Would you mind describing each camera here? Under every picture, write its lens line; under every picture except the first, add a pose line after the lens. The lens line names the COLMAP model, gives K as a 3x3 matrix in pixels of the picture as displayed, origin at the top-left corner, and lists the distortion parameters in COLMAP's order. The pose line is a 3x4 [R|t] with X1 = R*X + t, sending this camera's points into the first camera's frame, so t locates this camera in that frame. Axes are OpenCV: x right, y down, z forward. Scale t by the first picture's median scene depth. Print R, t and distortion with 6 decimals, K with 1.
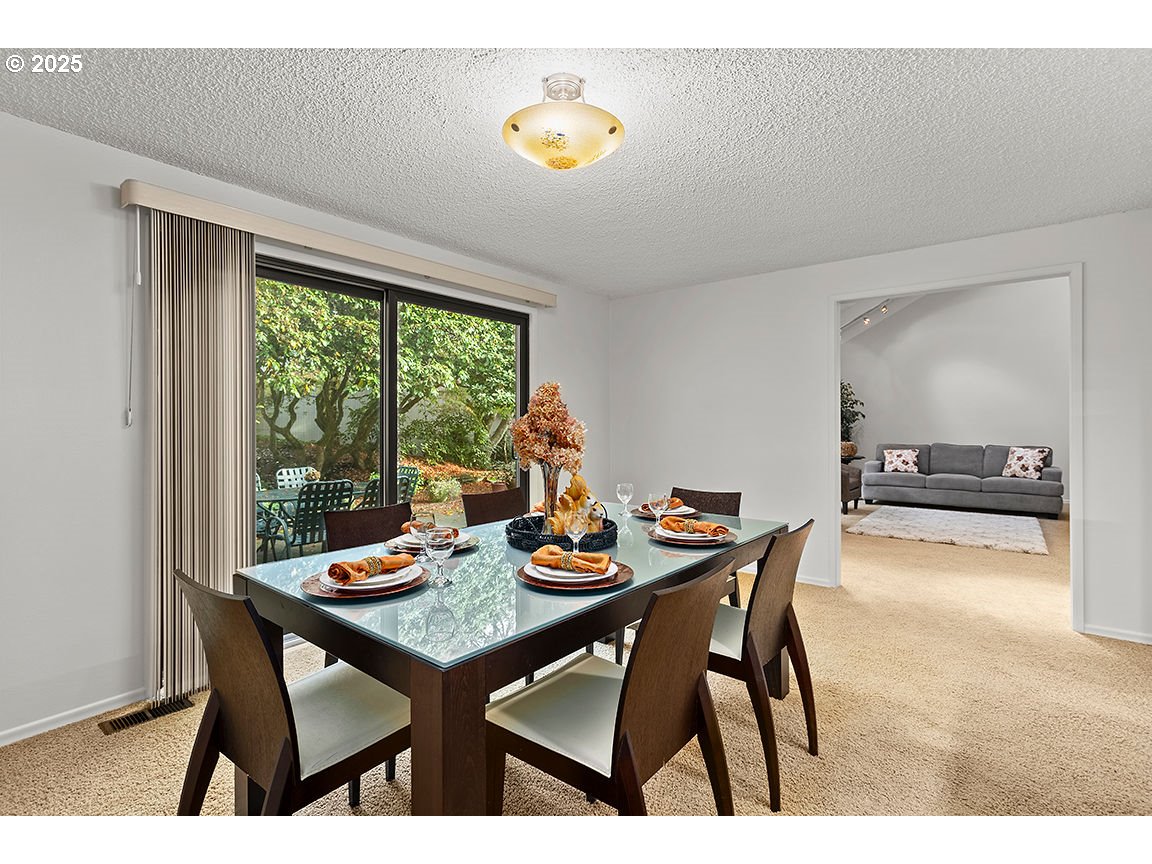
lens RADIAL K [[560.7, 0, 569.5], [0, 560.7, 425.6], [0, 0, 1]] dist [0.005344, 0.001945]
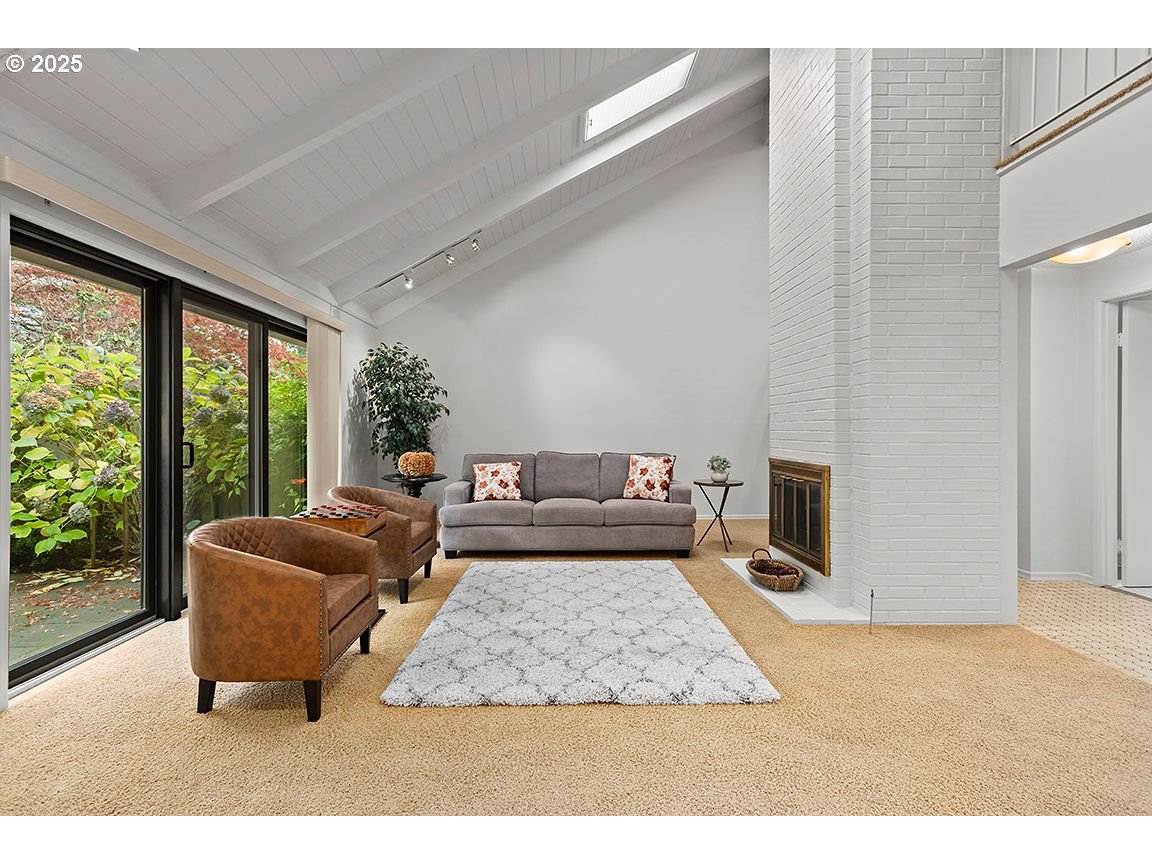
lens RADIAL K [[560.7, 0, 569.2], [0, 560.7, 425.9], [0, 0, 1]] dist [0.005344, 0.001945]
pose [[0.781251, 0.001280, 0.624216, 0.265333], [0.000887, 0.999995, -0.003159, 0.003026], [-0.624217, 0.003022, 0.781246, 0.467523]]
